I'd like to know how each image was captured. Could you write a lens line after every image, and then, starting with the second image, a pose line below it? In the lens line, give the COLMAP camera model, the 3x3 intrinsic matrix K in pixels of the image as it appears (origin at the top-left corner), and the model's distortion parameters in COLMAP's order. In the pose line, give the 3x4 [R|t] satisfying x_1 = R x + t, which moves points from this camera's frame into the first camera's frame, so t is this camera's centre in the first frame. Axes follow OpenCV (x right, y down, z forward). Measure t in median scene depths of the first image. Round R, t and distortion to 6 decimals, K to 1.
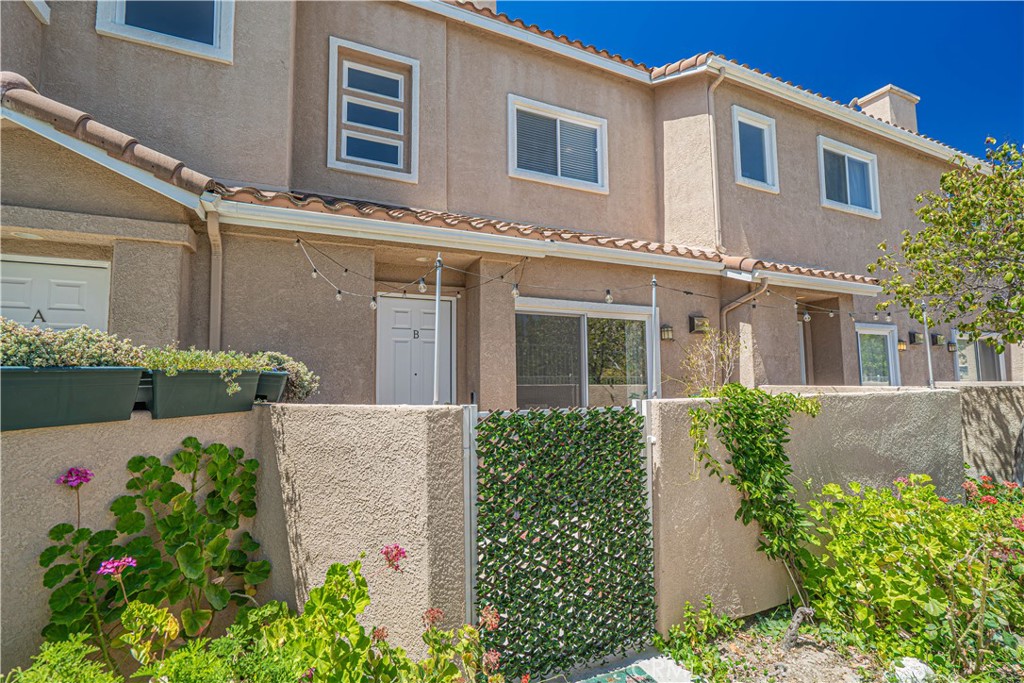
lens RADIAL K [[468.4, 0, 512.8], [0, 468.4, 343.5], [0, 0, 1]] dist [-0.005127, -0.000357]
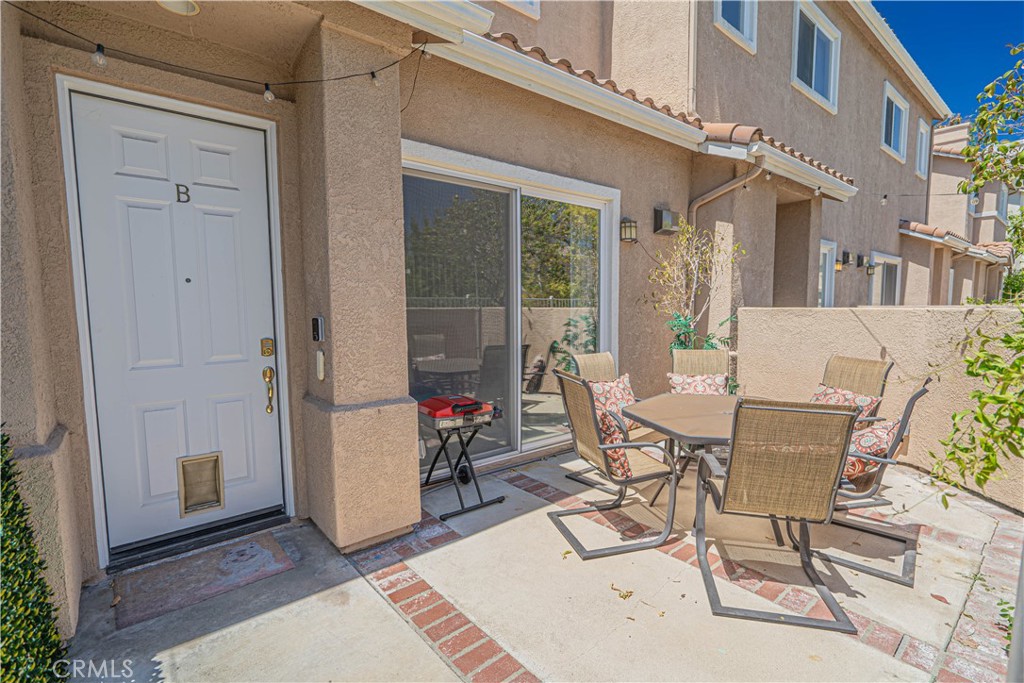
lens RADIAL K [[468.4, 0, 512.4], [0, 468.4, 344.7], [0, 0, 1]] dist [-0.005127, -0.000357]
pose [[0.967390, -0.016694, 0.252740, -0.008355], [-0.024037, 0.987272, 0.157217, 0.038174], [-0.252148, -0.158165, 0.954676, 0.362020]]
